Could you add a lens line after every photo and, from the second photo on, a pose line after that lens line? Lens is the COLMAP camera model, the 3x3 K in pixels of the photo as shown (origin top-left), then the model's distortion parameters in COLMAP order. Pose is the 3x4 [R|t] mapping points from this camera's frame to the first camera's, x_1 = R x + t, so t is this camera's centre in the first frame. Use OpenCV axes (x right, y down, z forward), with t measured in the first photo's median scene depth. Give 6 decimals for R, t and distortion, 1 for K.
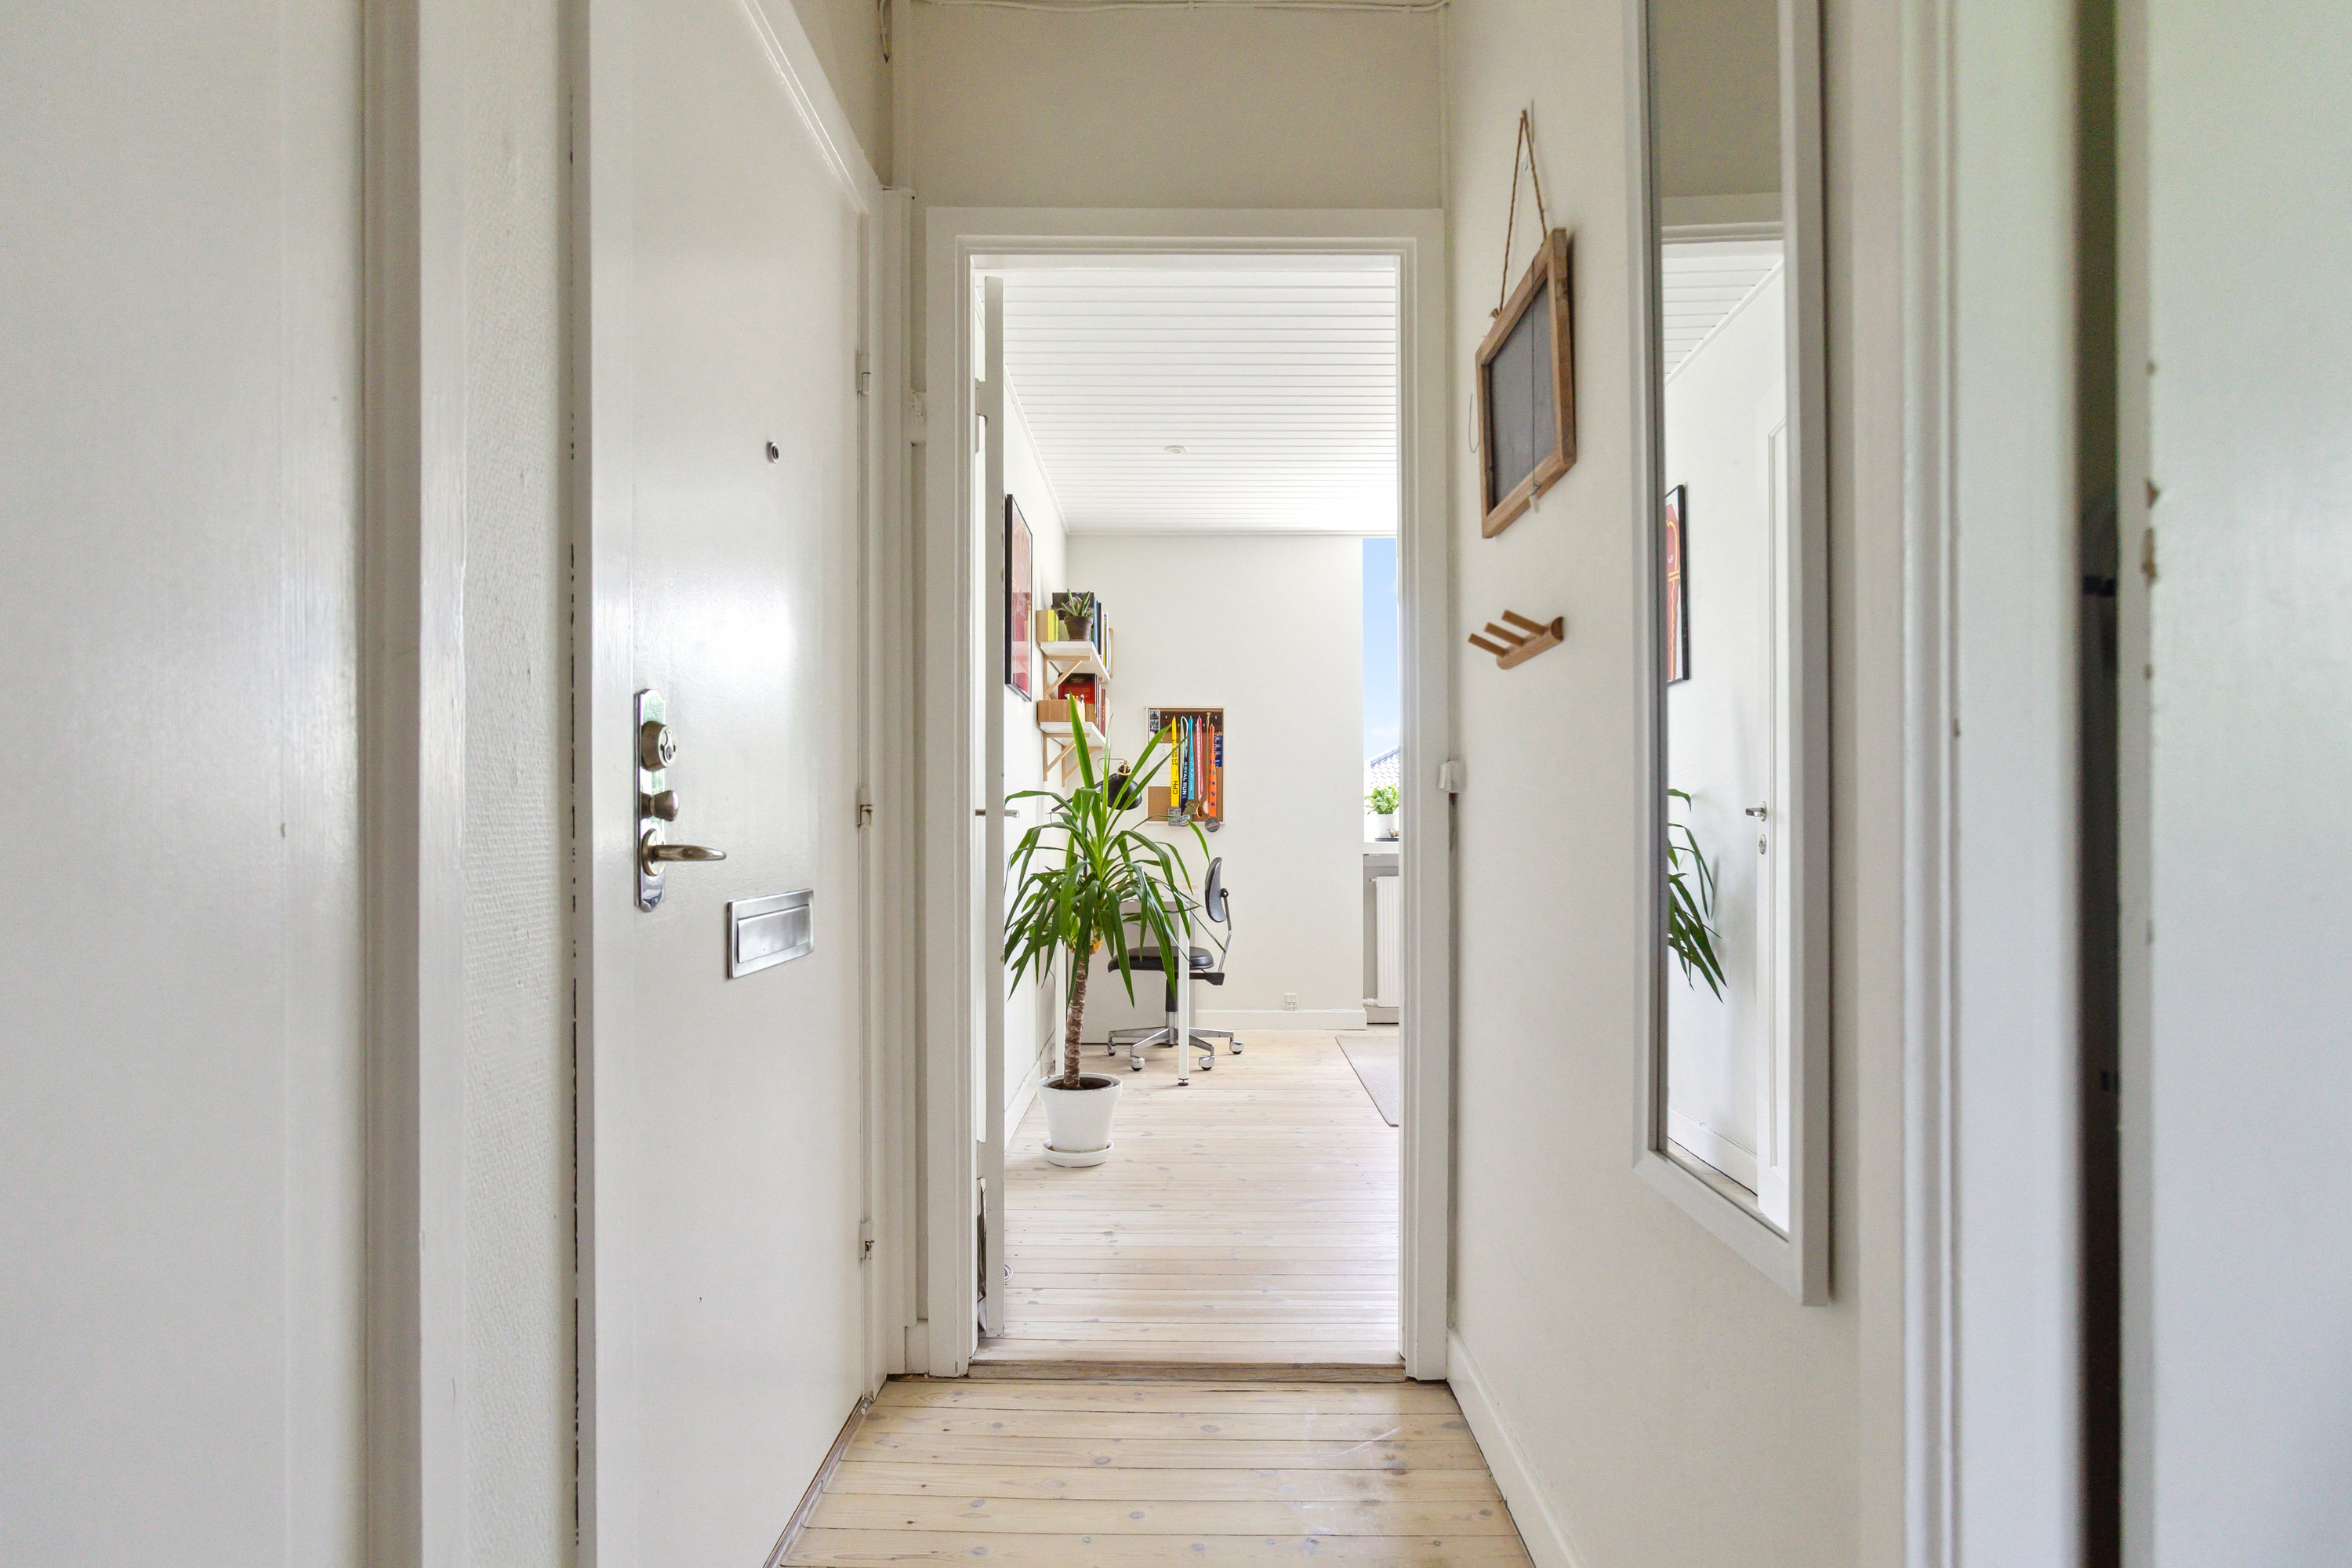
lens RADIAL K [[1196.0, 0, 1179.4], [0, 1196.0, 805.5], [0, 0, 1]] dist [-0.001183, -0.000008]
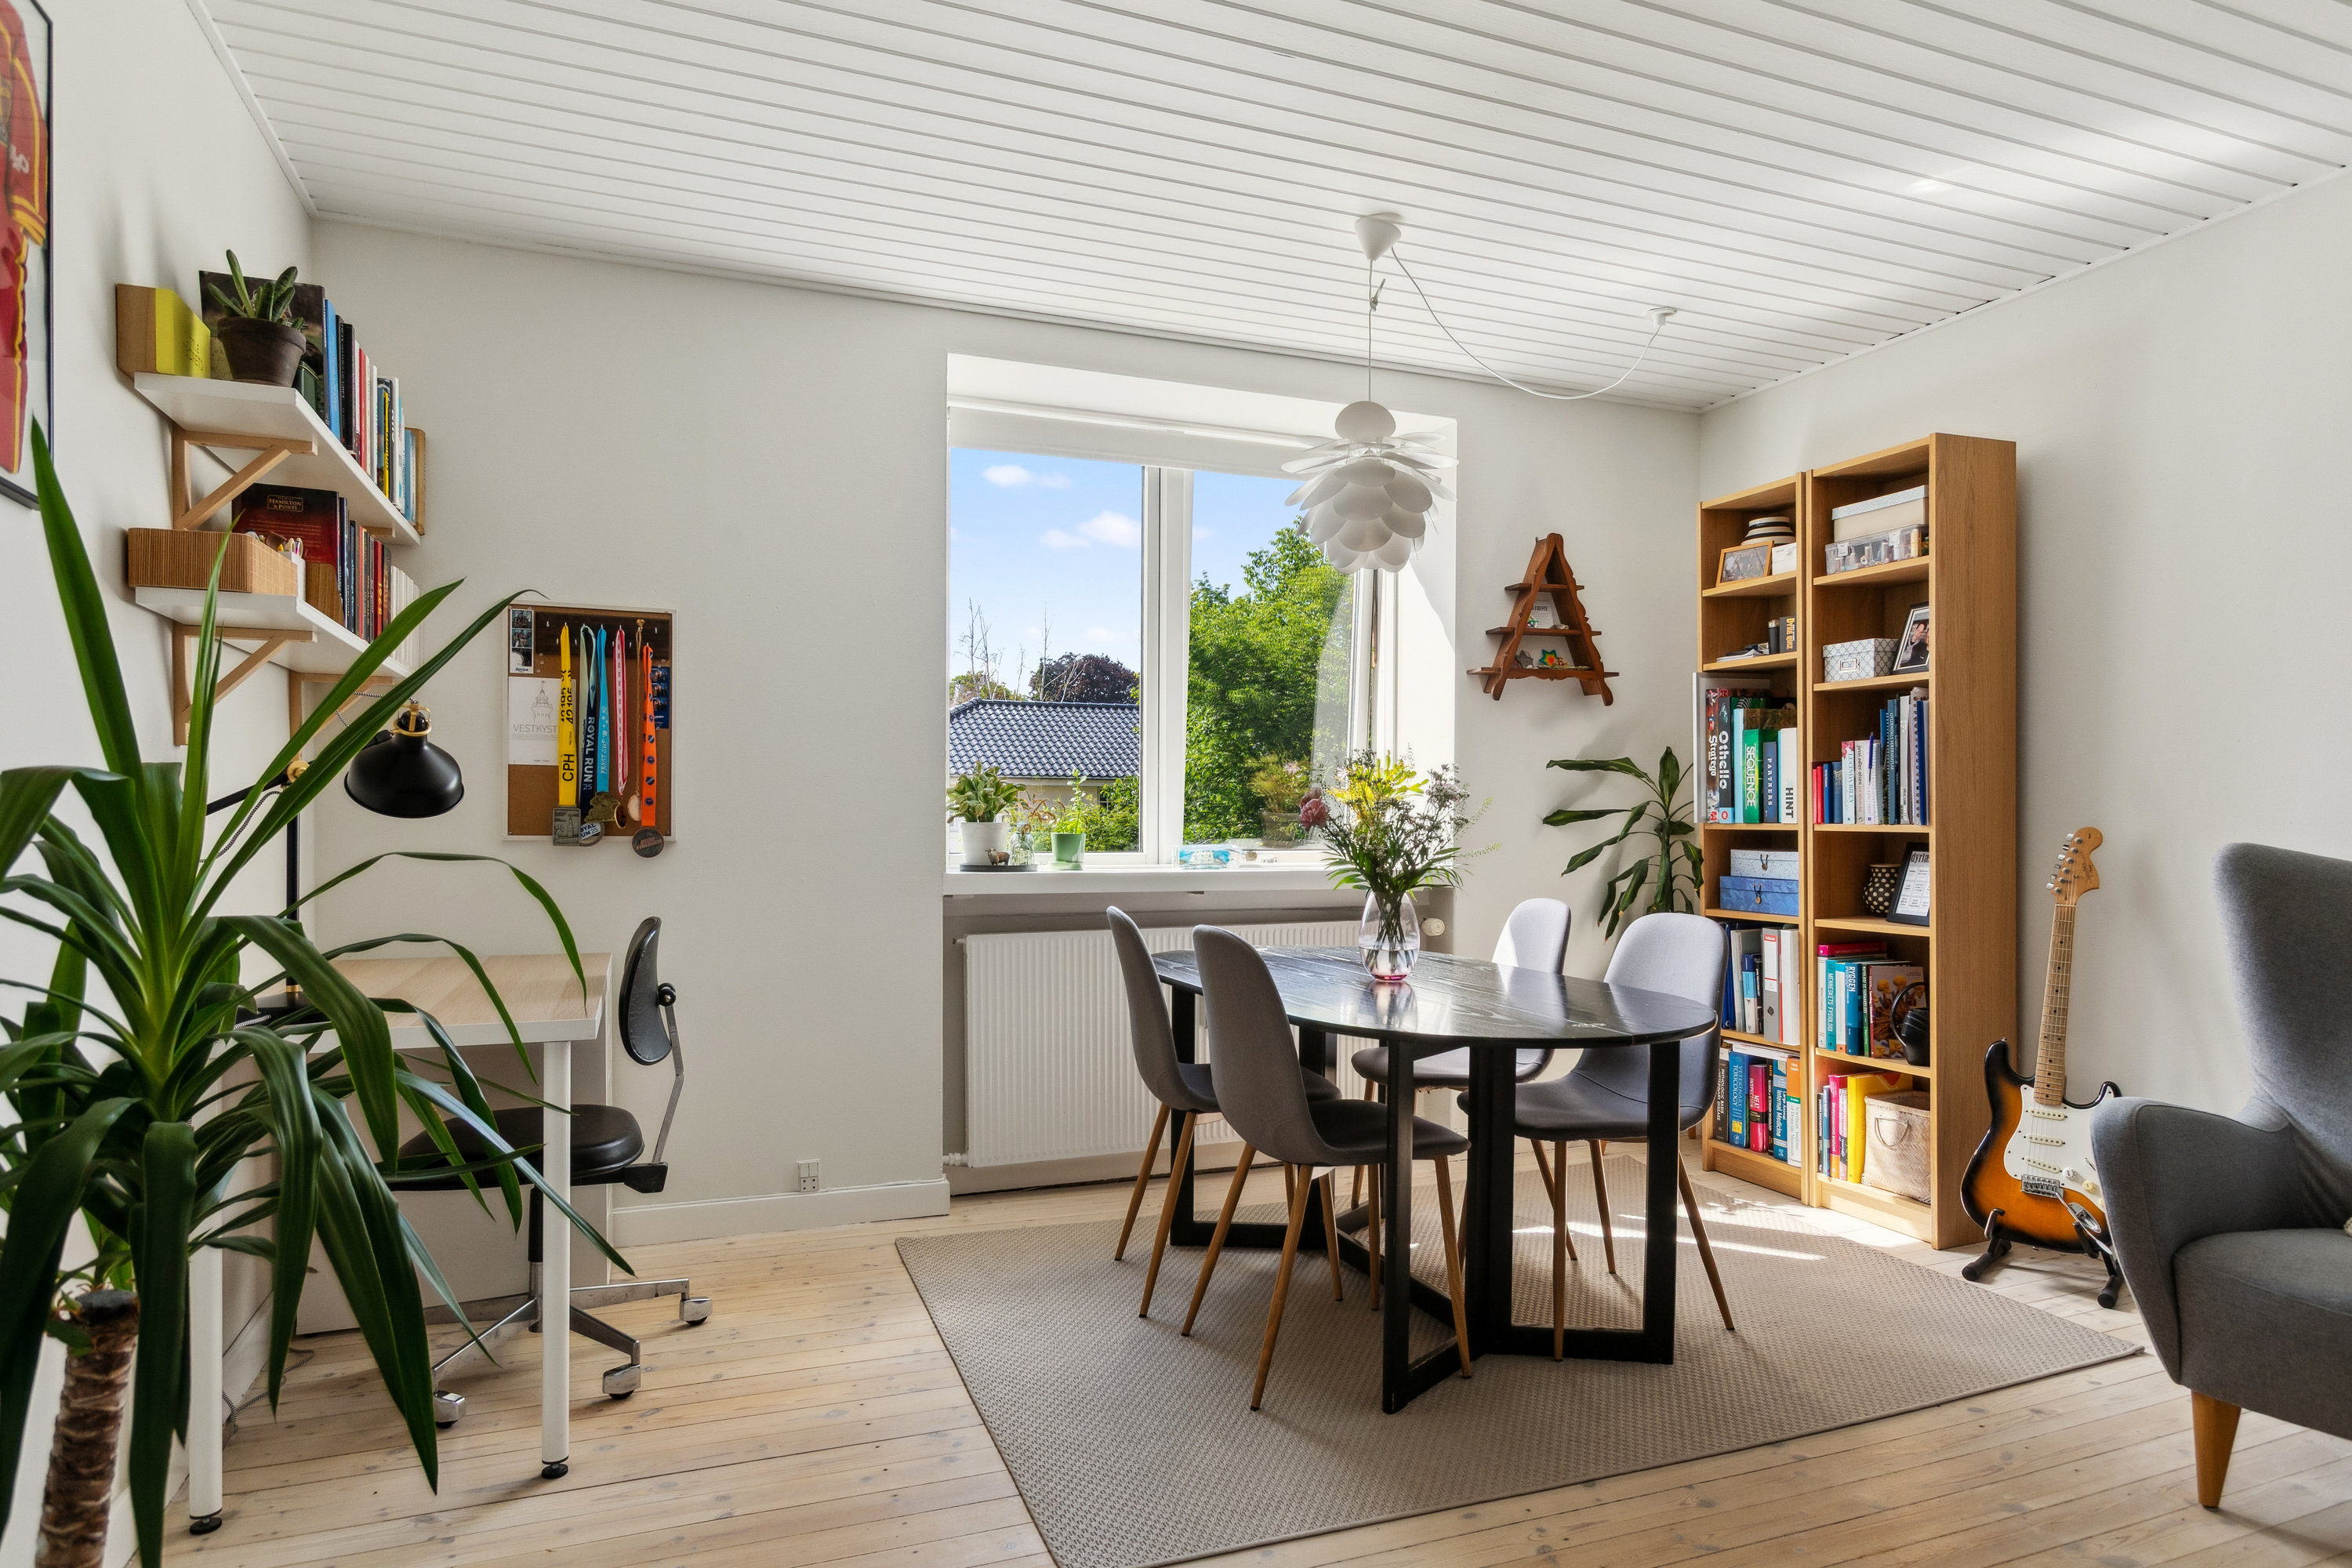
lens RADIAL K [[1360.2, 0, 1179.8], [0, 1360.2, 832.9], [0, 0, 1]] dist [0.001246, -0.001976]
pose [[0.930587, -0.000203, 0.366070, 0.026267], [-0.010566, 0.999568, 0.027413, -0.006204], [-0.365917, -0.029378, 0.930184, 0.384429]]
